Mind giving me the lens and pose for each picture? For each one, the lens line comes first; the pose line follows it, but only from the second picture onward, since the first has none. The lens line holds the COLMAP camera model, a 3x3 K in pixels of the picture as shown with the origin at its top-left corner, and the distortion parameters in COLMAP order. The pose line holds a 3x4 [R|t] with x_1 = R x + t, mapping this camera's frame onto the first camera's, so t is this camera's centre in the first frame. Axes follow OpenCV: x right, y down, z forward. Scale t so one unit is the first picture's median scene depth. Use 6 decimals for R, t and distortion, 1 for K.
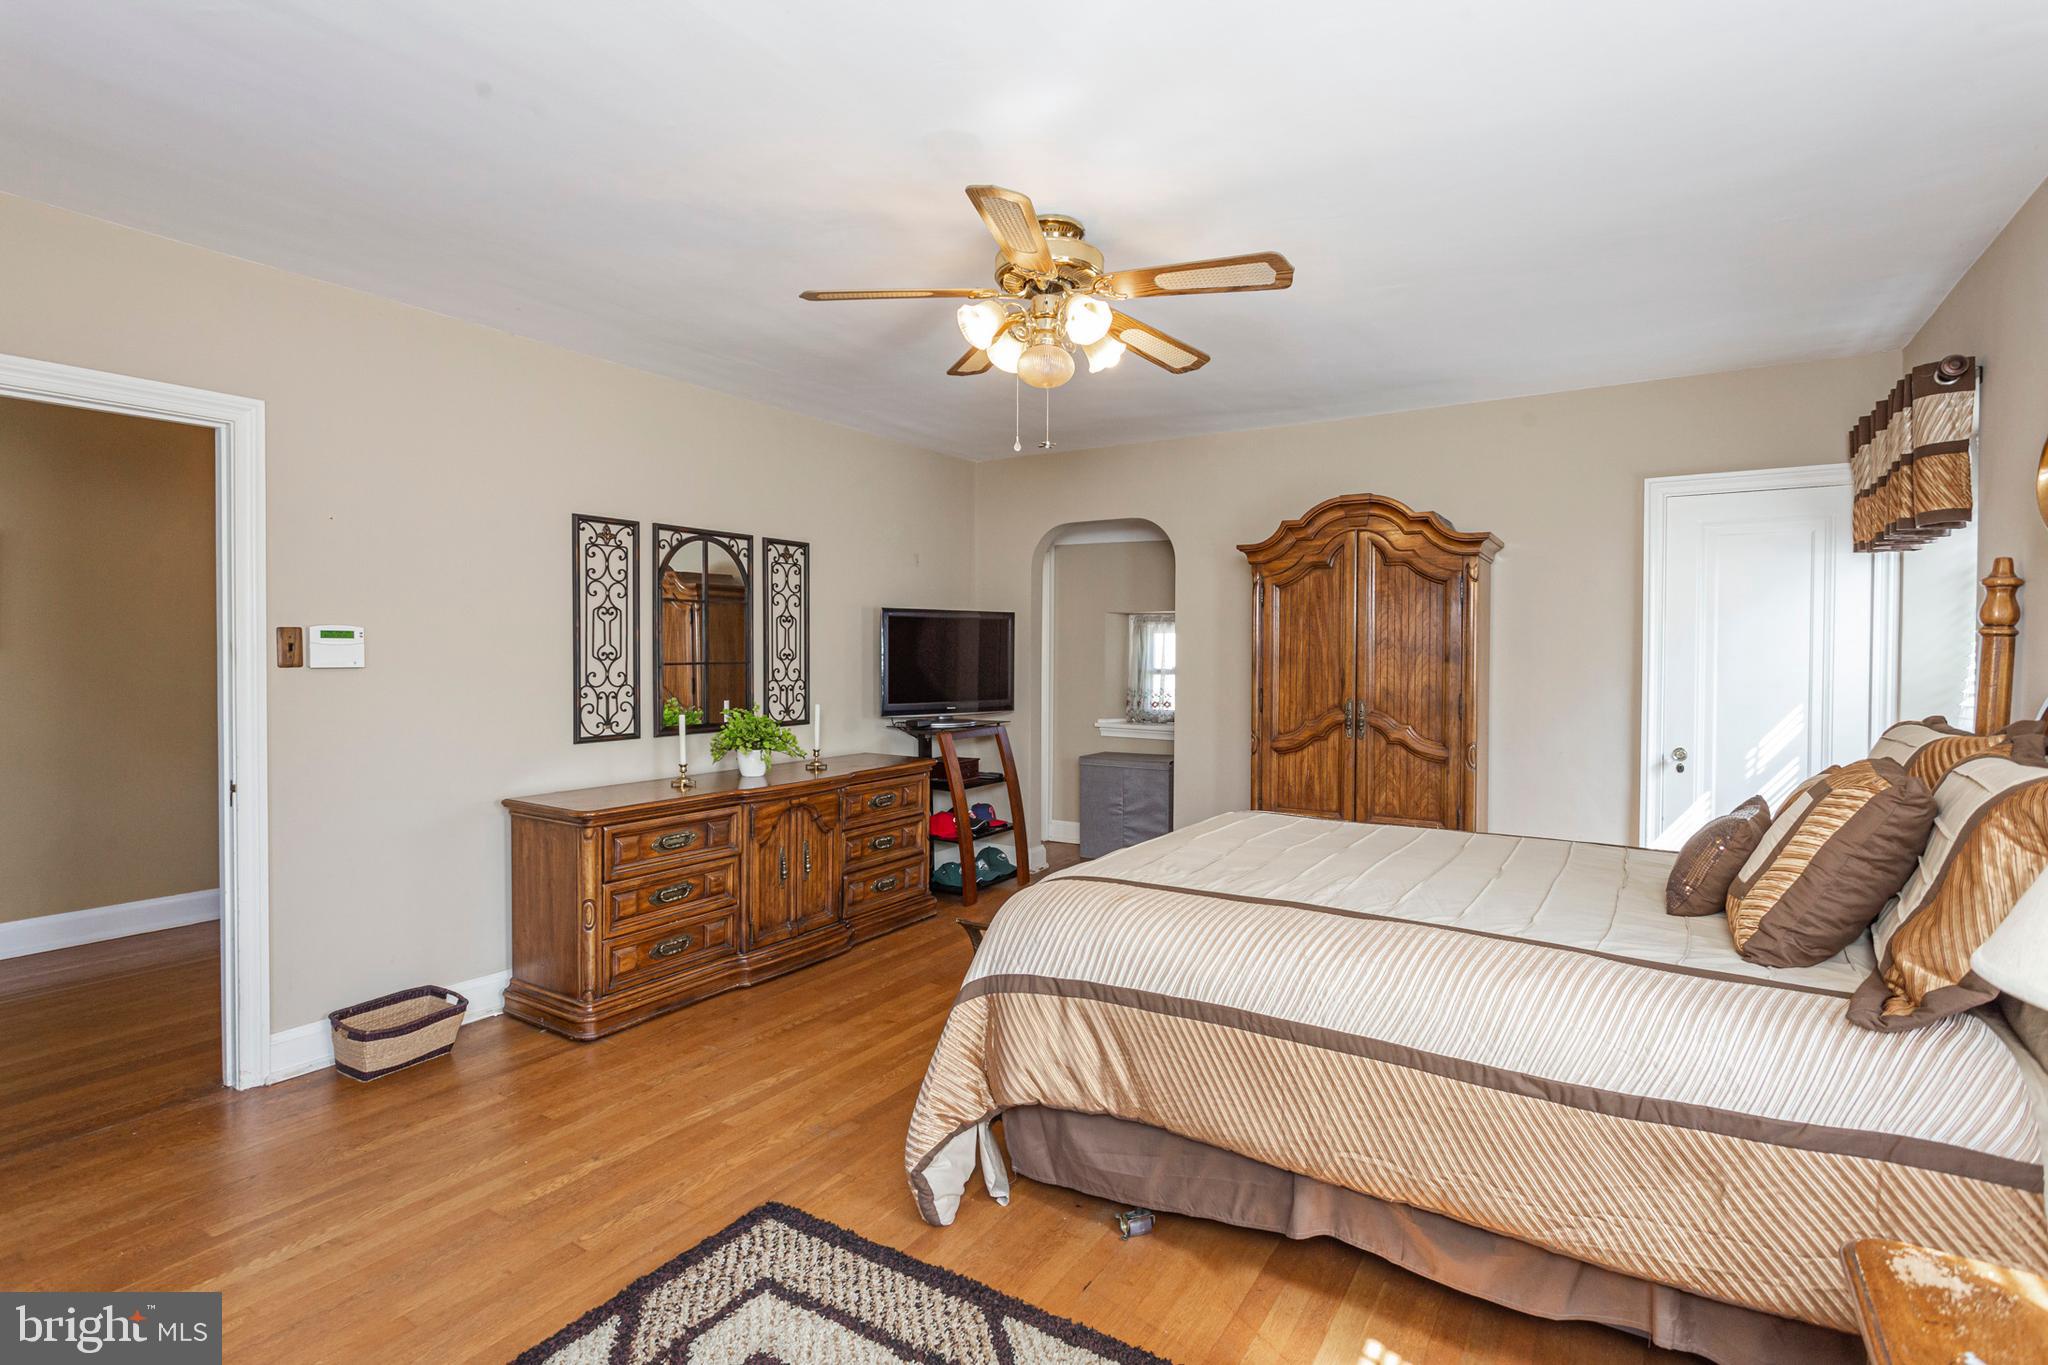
lens RADIAL K [[986.8, 0, 1005.0], [0, 986.8, 663.6], [0, 0, 1]] dist [-0.023506, 0.016549]
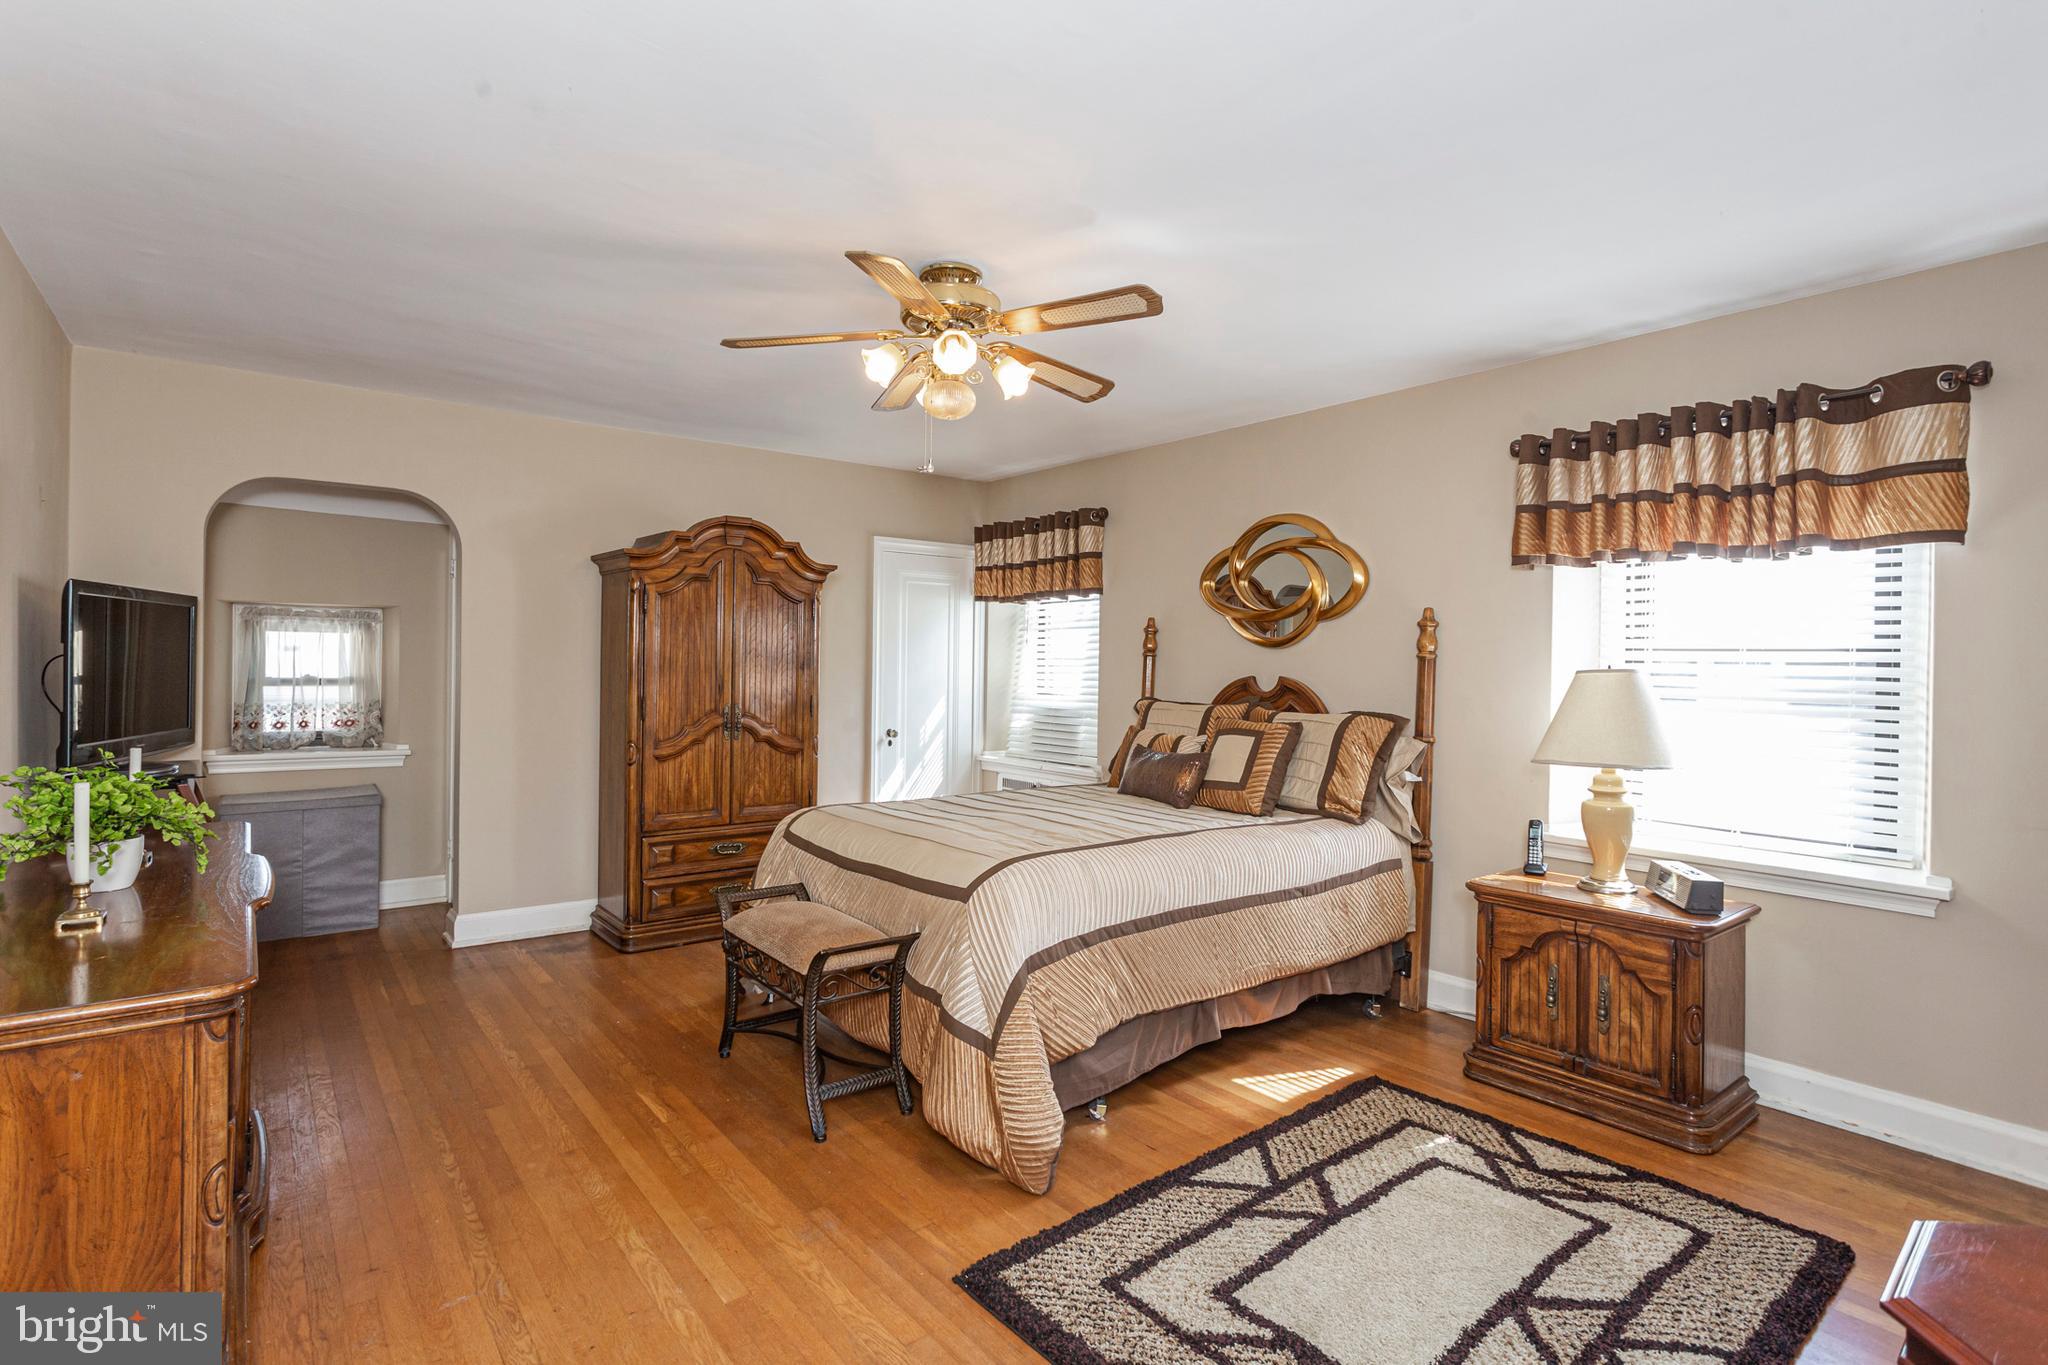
lens RADIAL K [[986.8, 0, 1005.0], [0, 986.8, 663.6], [0, 0, 1]] dist [-0.023506, 0.016549]
pose [[0.324861, 0.001236, 0.945761, -0.705431], [0.000110, 0.999999, -0.001344, -0.008116], [-0.945762, 0.000540, 0.324860, 0.434741]]
